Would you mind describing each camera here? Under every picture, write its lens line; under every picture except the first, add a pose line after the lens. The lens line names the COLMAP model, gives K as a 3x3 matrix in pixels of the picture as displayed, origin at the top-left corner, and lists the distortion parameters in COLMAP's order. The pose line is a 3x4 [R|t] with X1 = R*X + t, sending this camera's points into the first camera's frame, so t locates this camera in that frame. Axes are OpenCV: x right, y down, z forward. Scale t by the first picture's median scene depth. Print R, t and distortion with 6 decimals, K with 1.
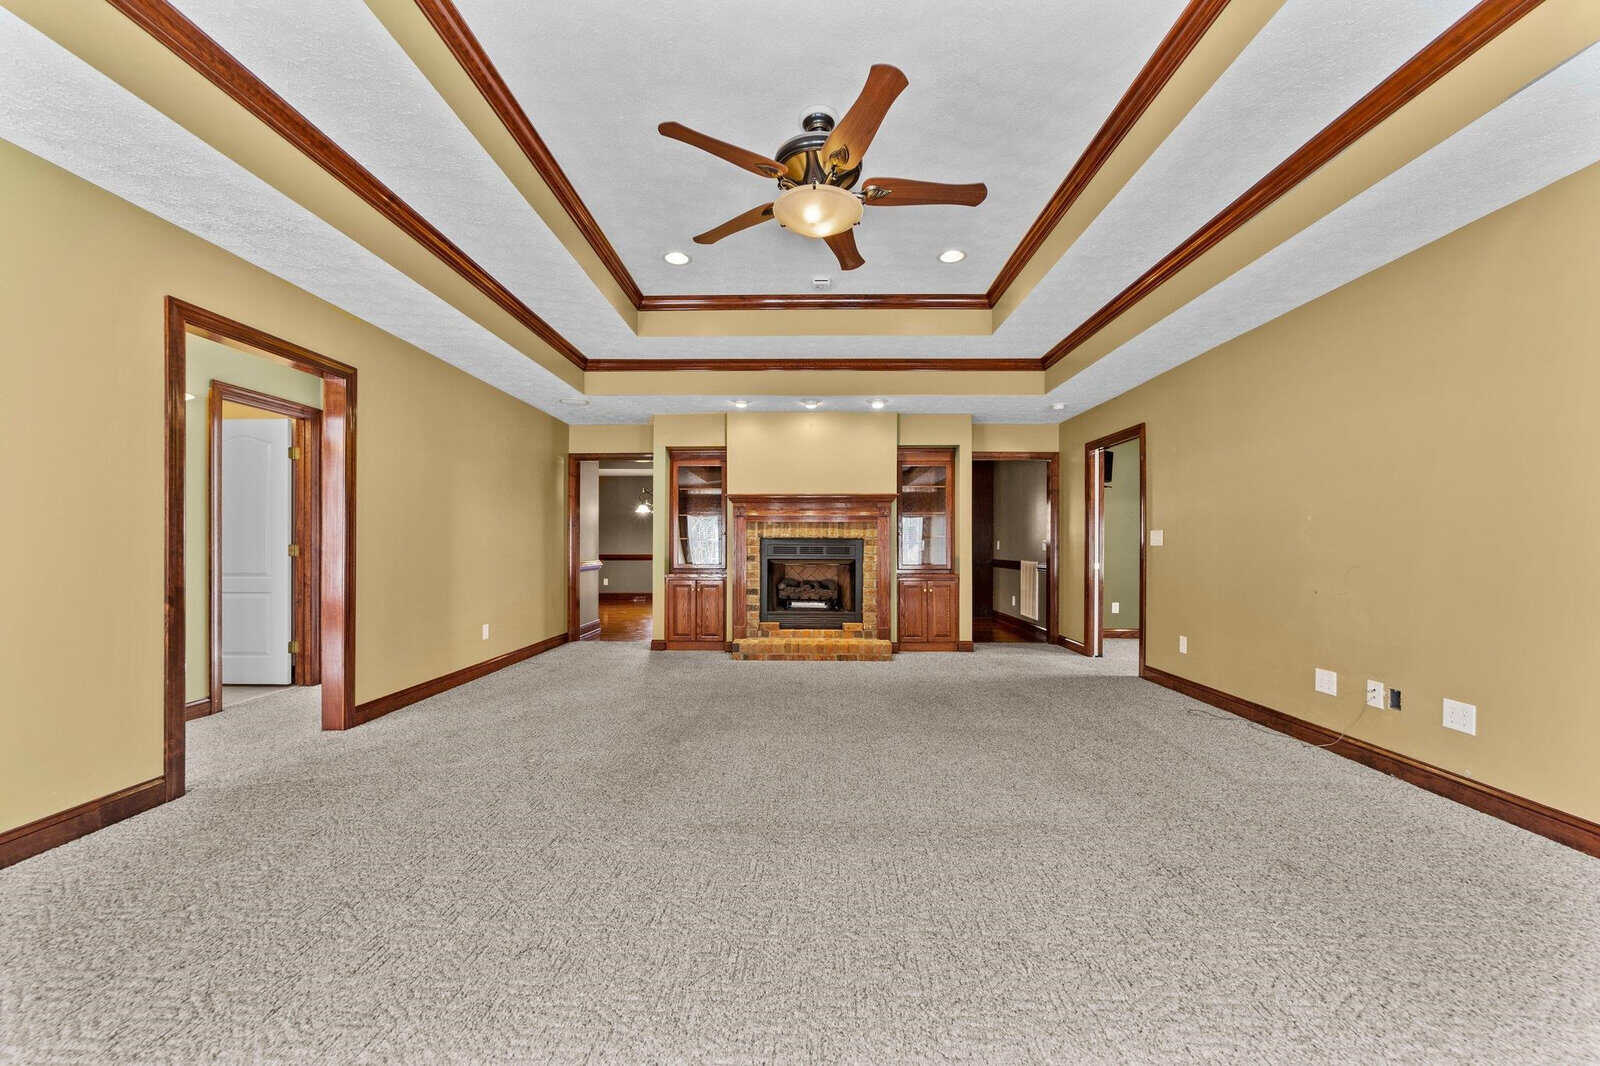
lens RADIAL K [[613.8, 0, 793.4], [0, 613.8, 542.2], [0, 0, 1]] dist [-0.006369, 0.000002]
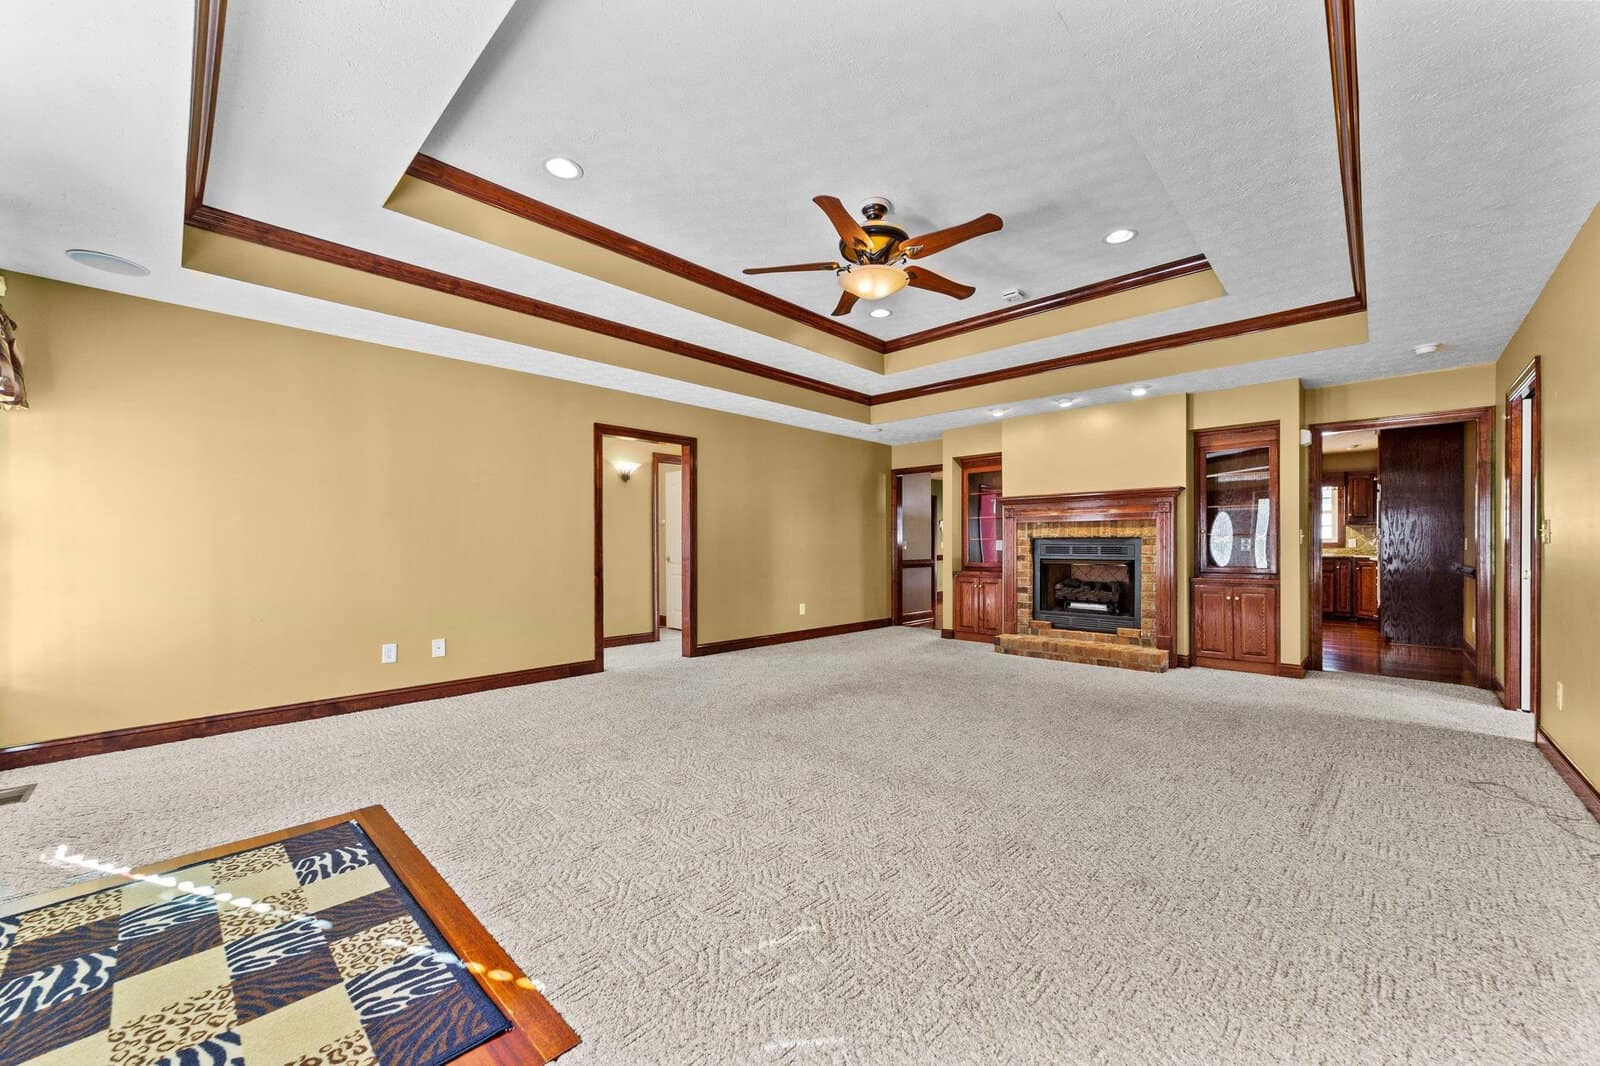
lens RADIAL K [[614.0, 0, 804.4], [0, 614.0, 548.1], [0, 0, 1]] dist [-0.002349, -0.000002]
pose [[0.742759, -0.001057, -0.669558, 0.354323], [0.006950, 0.999957, 0.006131, 0.000824], [0.669523, -0.009207, 0.742735, -0.017704]]
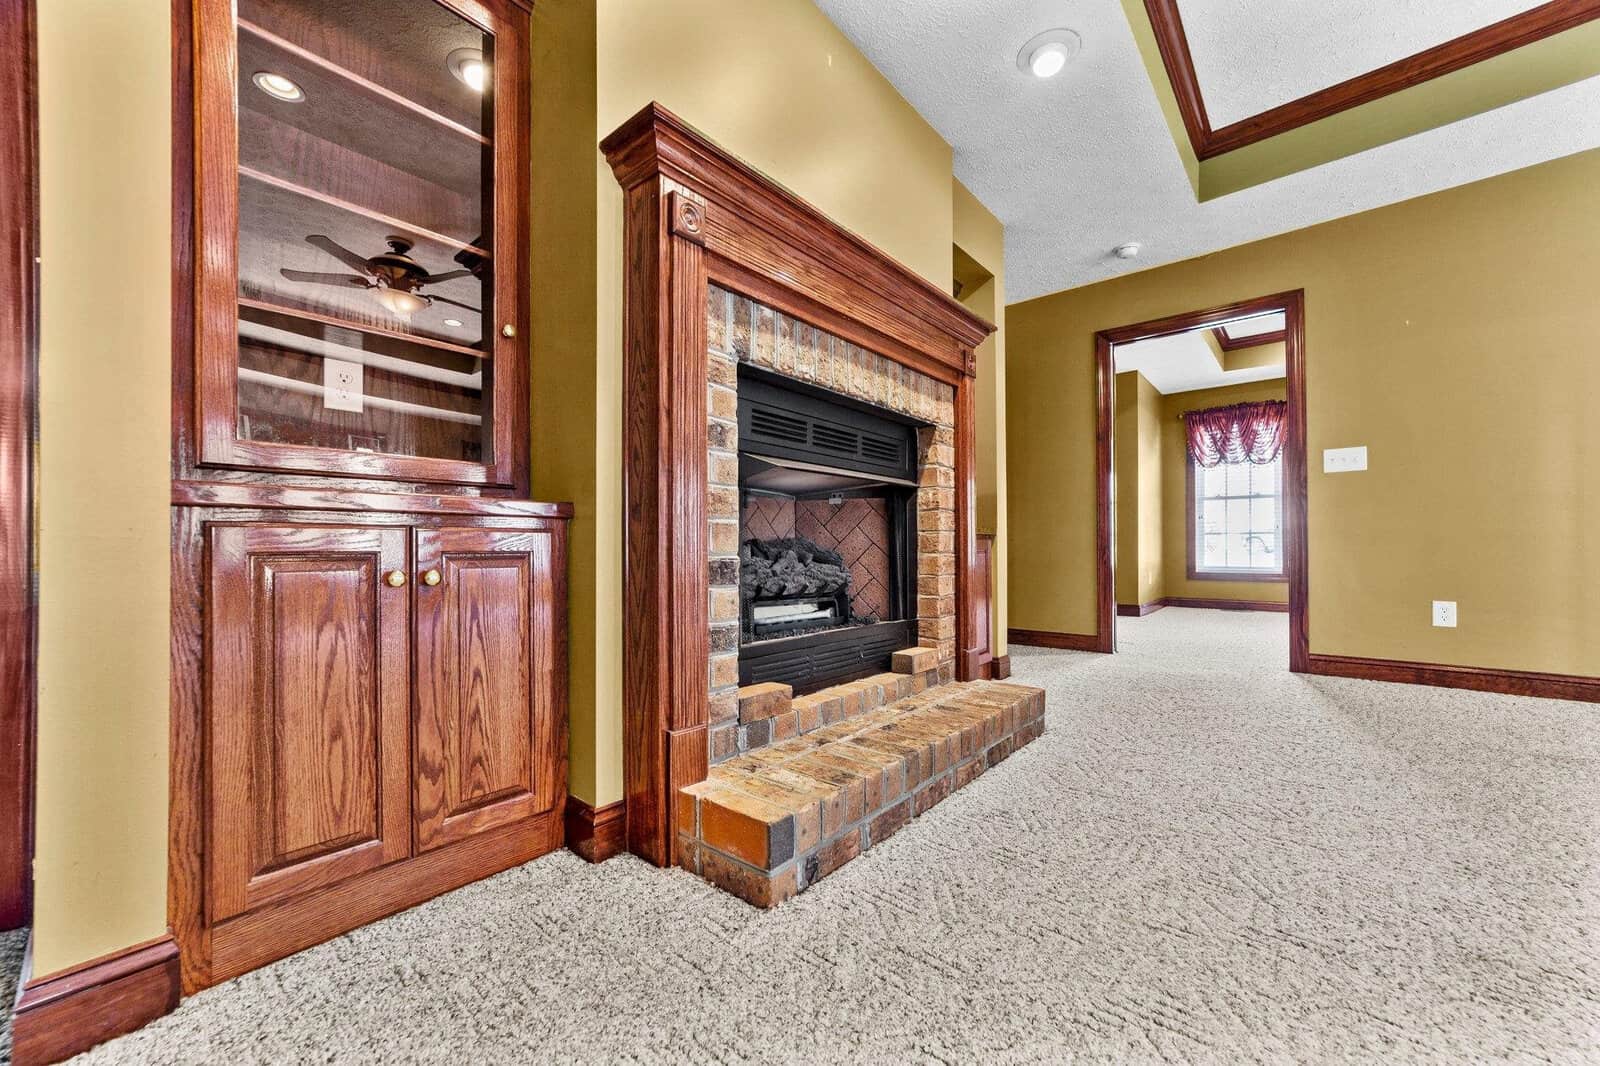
lens RADIAL K [[613.8, 0, 793.4], [0, 613.8, 542.2], [0, 0, 1]] dist [-0.006369, 0.000002]
pose [[0.640795, 0.007211, 0.767678, -0.234897], [-0.001349, 0.999965, -0.008266, 0.070385], [-0.767711, 0.004261, 0.640782, 0.822004]]
